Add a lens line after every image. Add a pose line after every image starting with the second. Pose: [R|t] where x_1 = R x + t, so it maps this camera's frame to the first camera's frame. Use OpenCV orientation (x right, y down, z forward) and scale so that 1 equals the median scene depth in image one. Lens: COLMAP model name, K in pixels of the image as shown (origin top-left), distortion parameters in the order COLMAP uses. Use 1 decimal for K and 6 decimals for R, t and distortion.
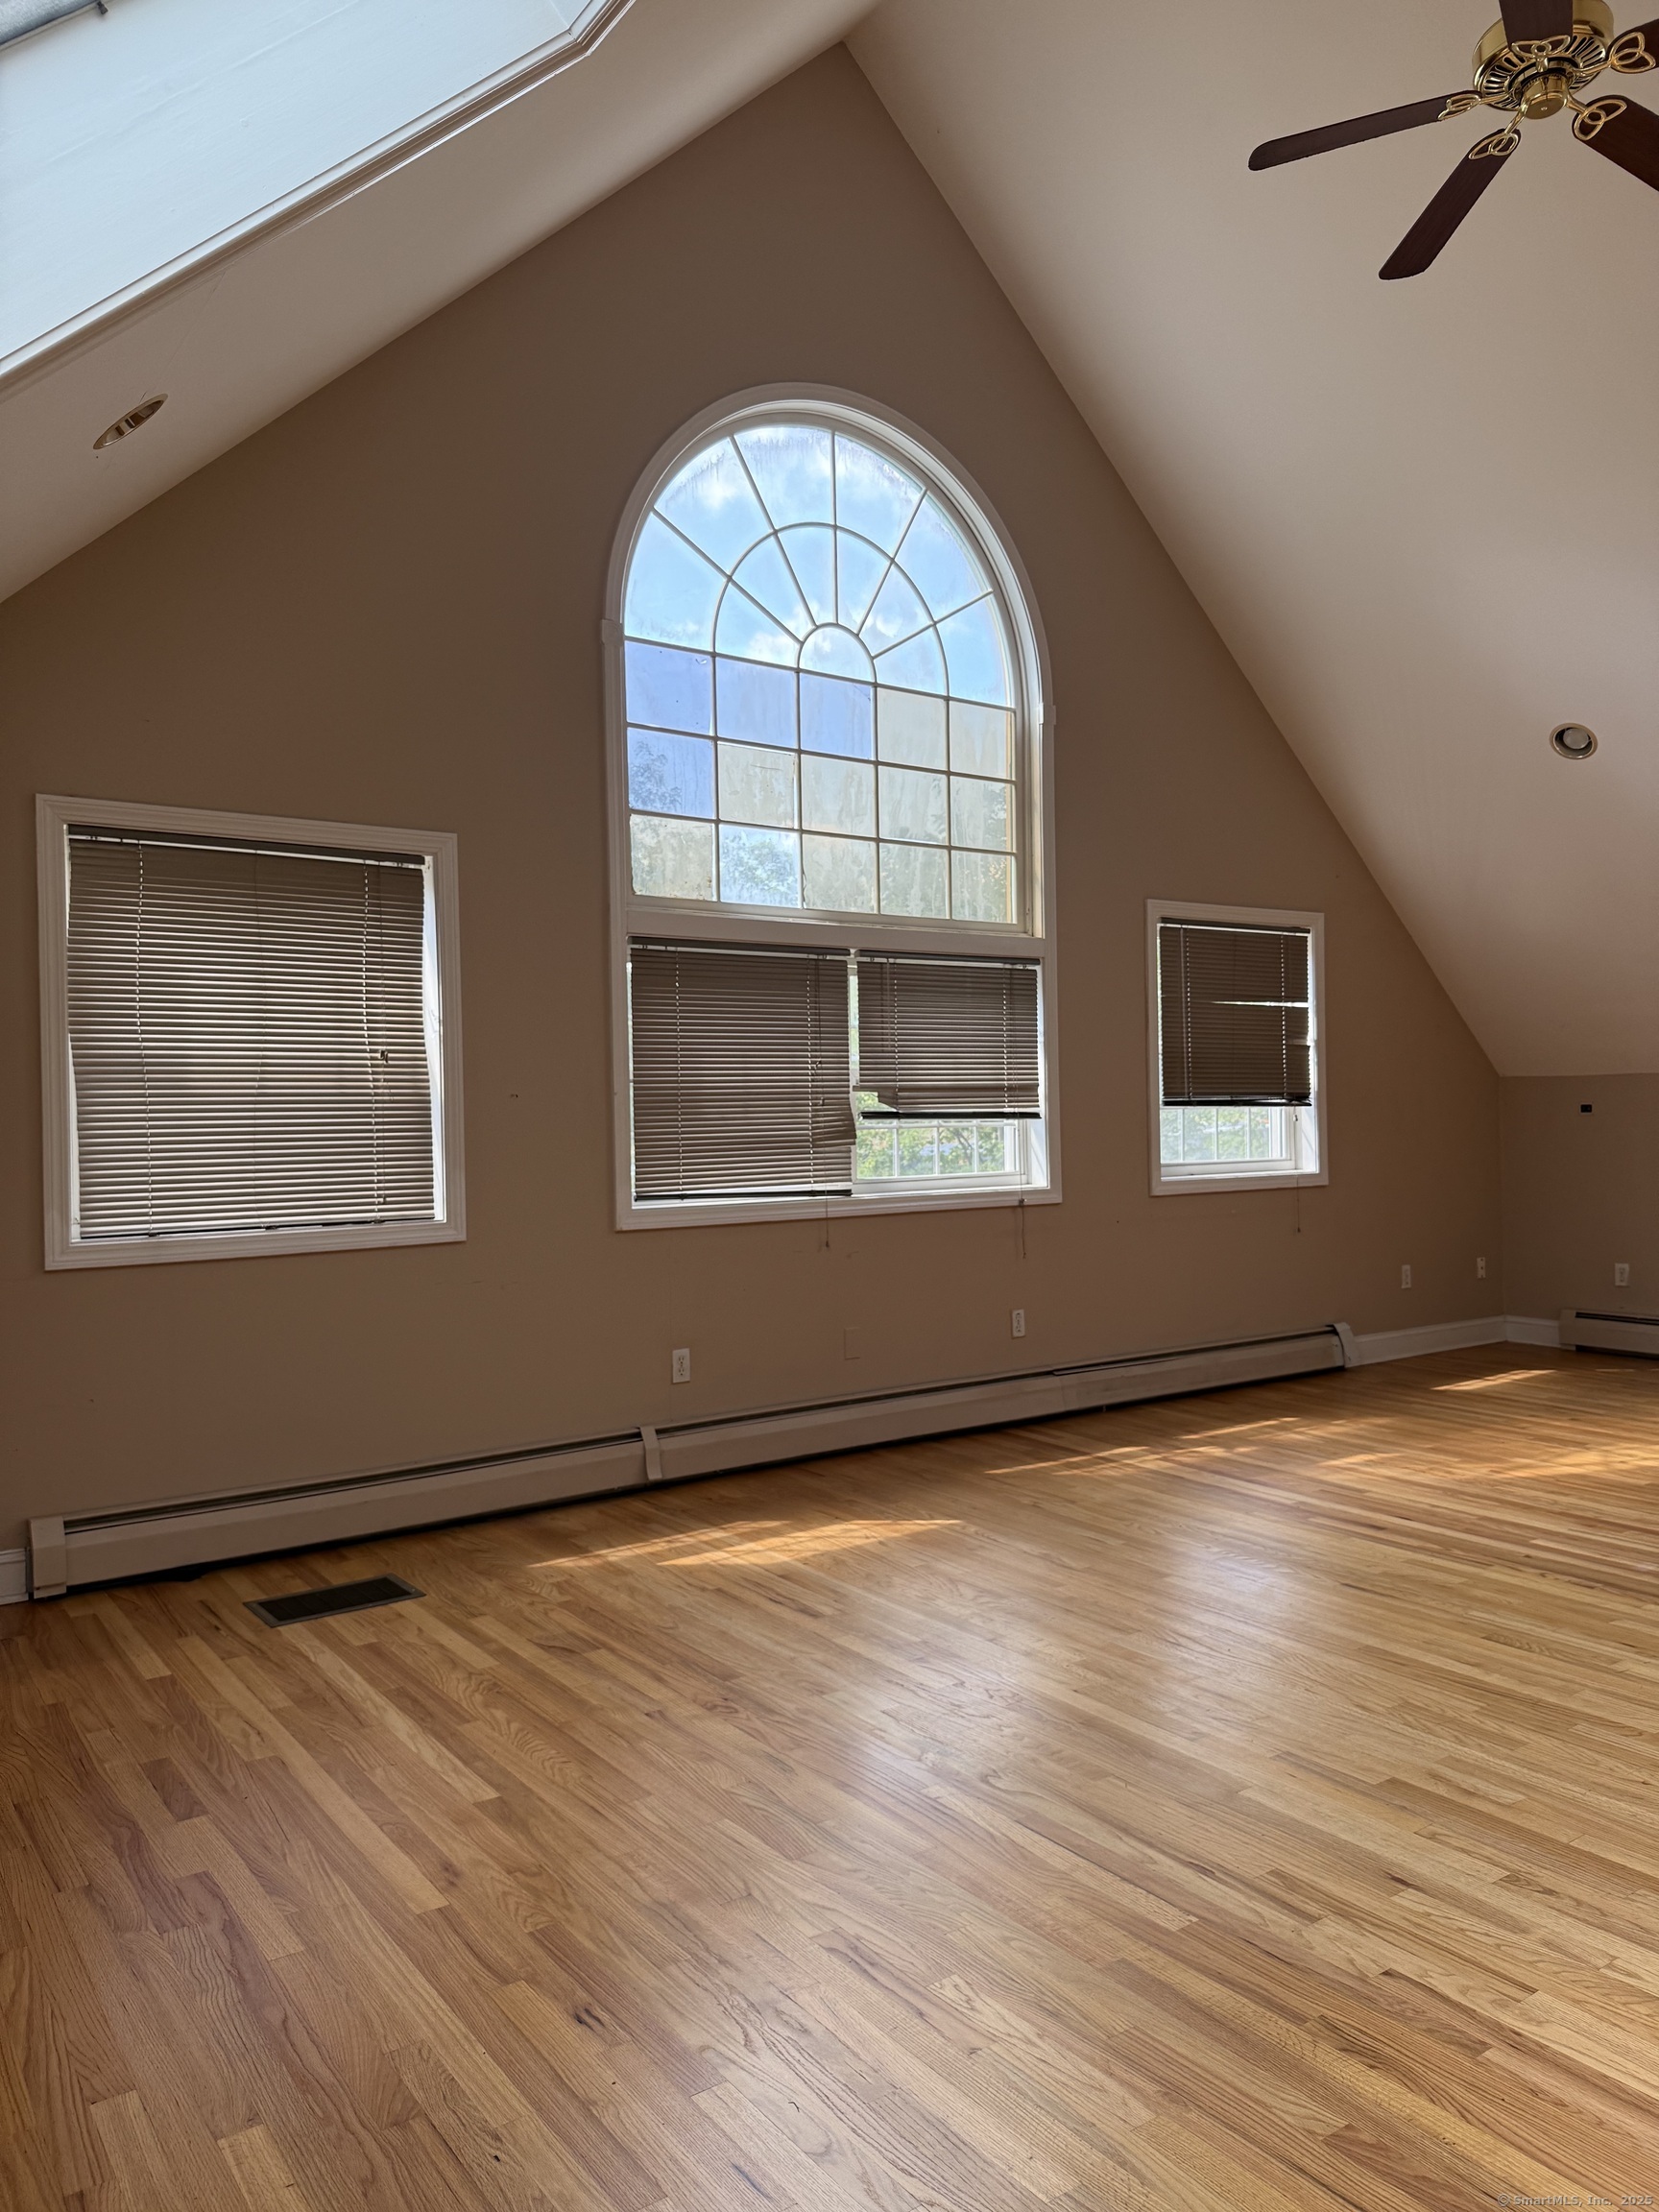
lens RADIAL K [[1553.1, 0, 864.7], [0, 1553.1, 1102.8], [0, 0, 1]] dist [0.035070, -0.018289]
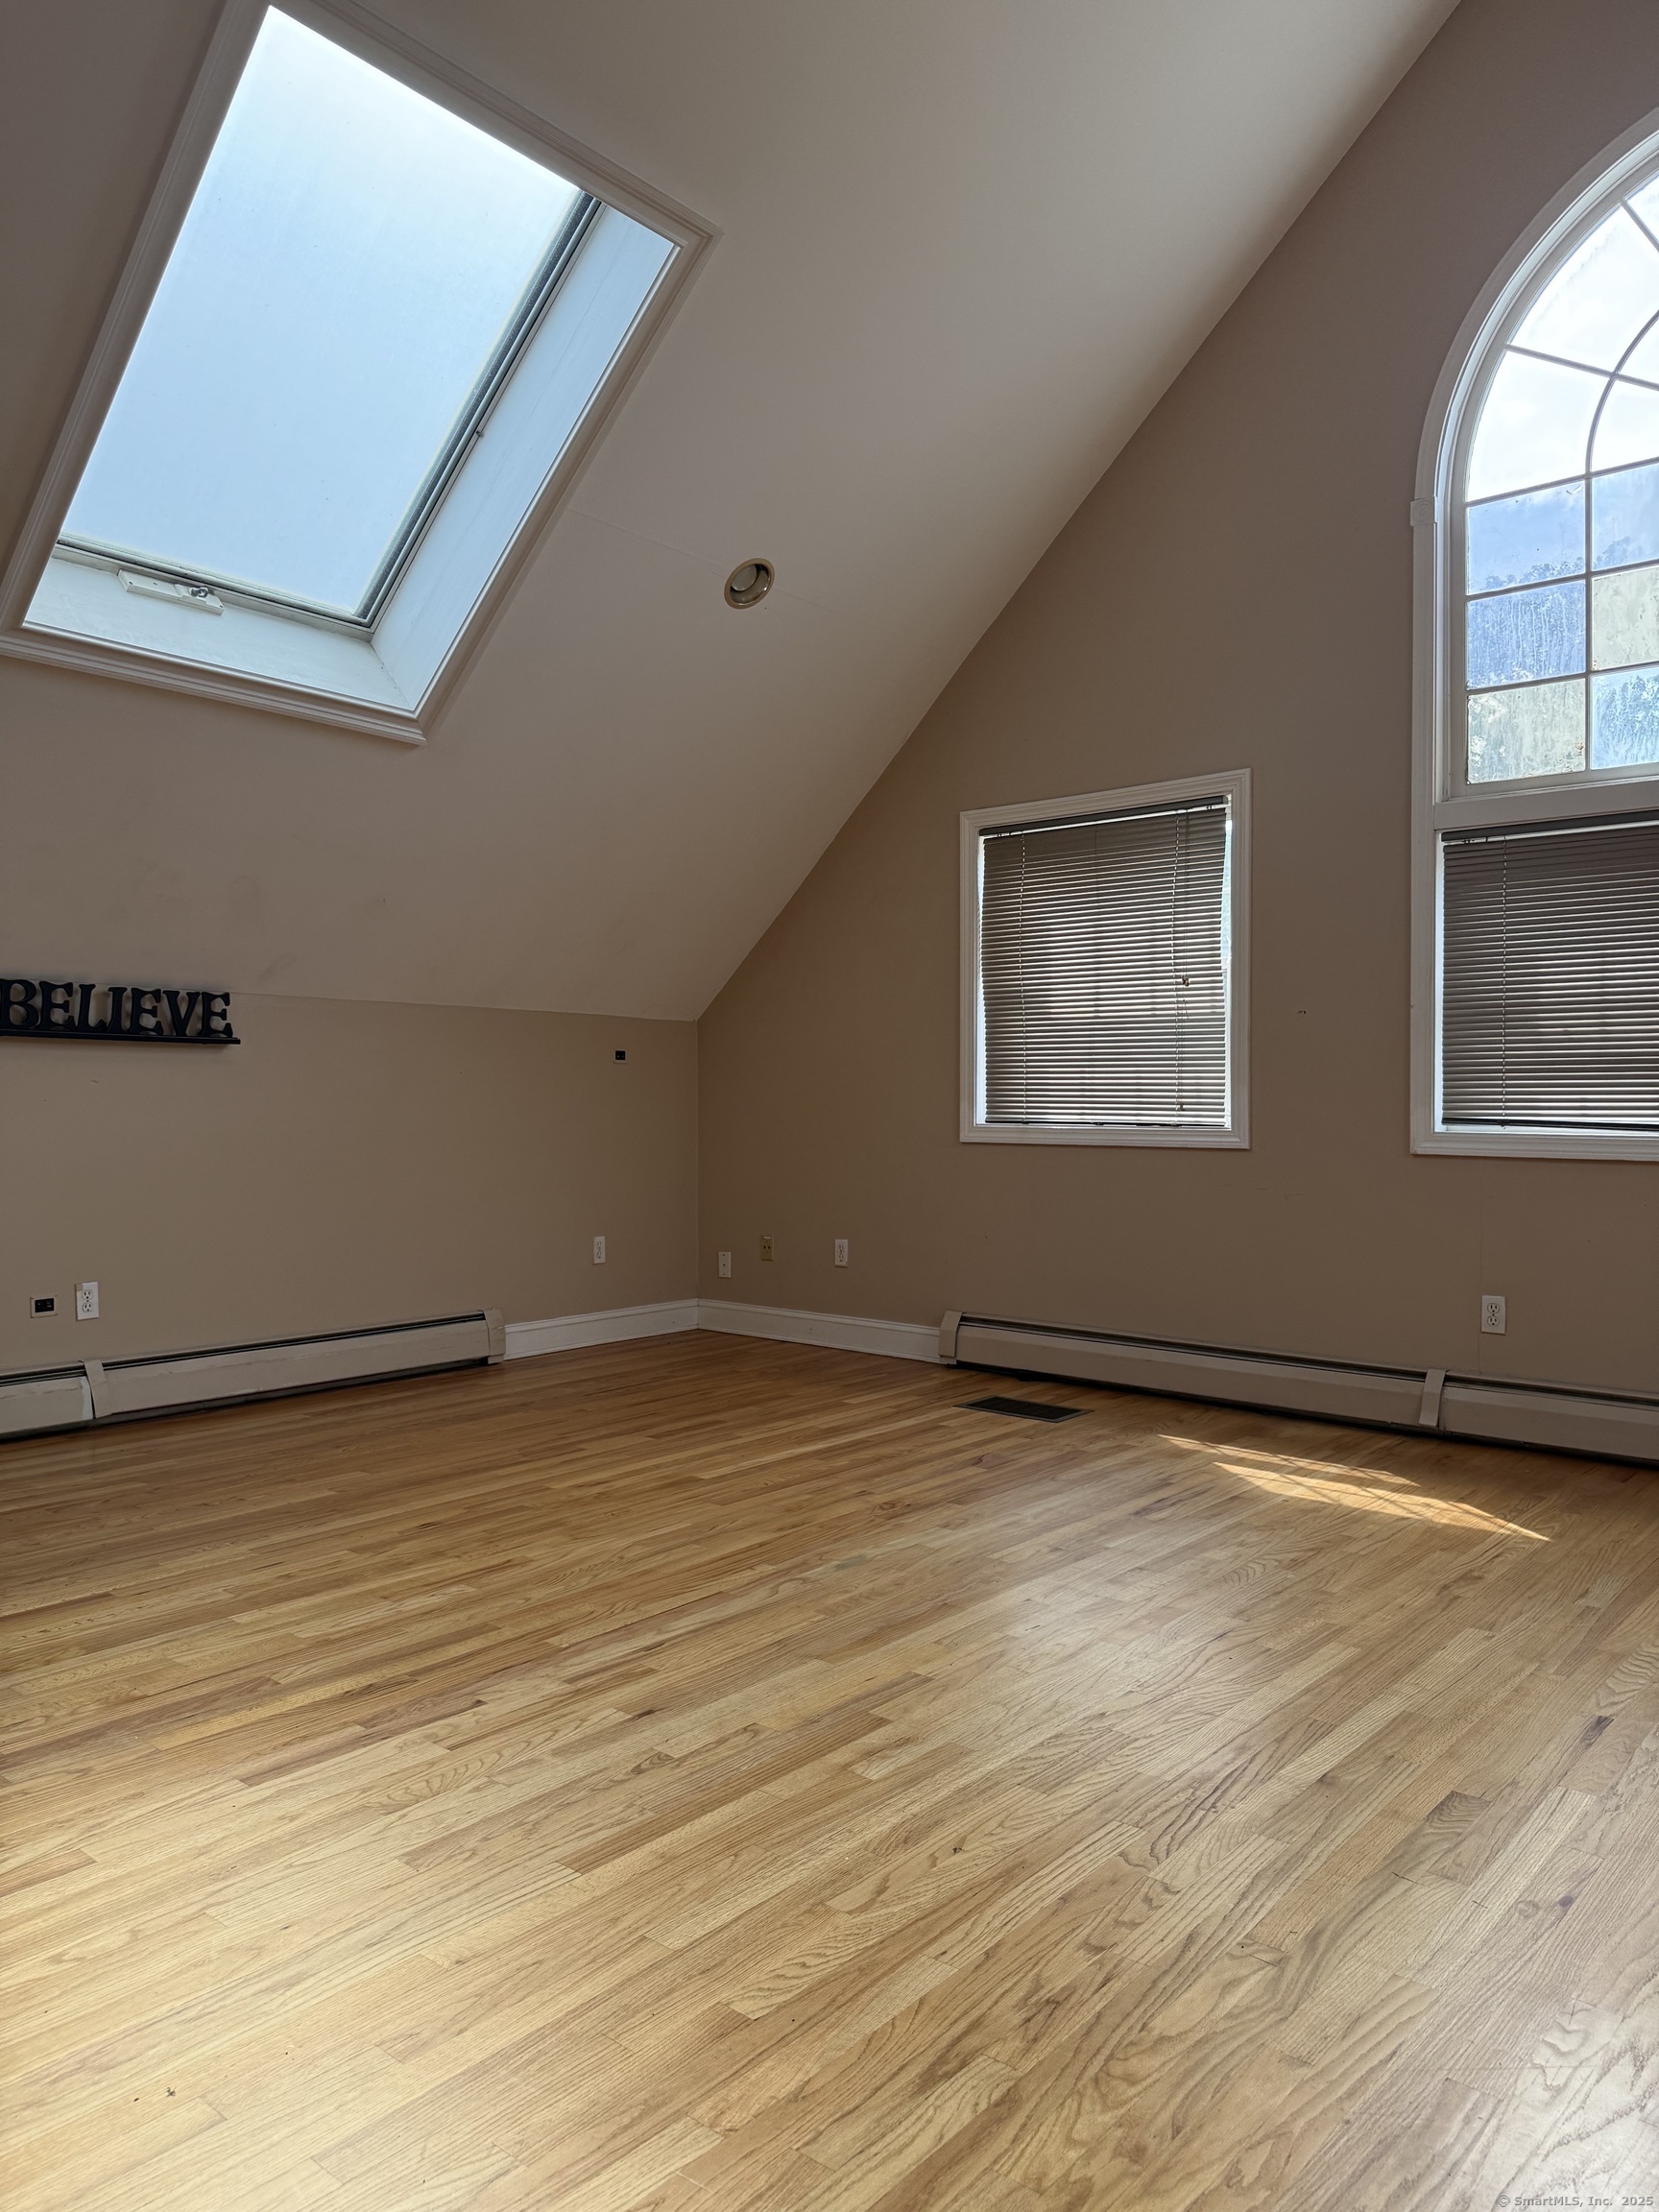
lens RADIAL K [[1564.7, 0, 830.9], [0, 1564.7, 1109.3], [0, 0, 1]] dist [0.119695, -0.184007]
pose [[0.235229, 0.020304, -0.971728, 0.850941], [-0.006305, 0.999793, 0.019364, 0.049268], [0.971920, 0.001572, 0.235308, 0.540424]]
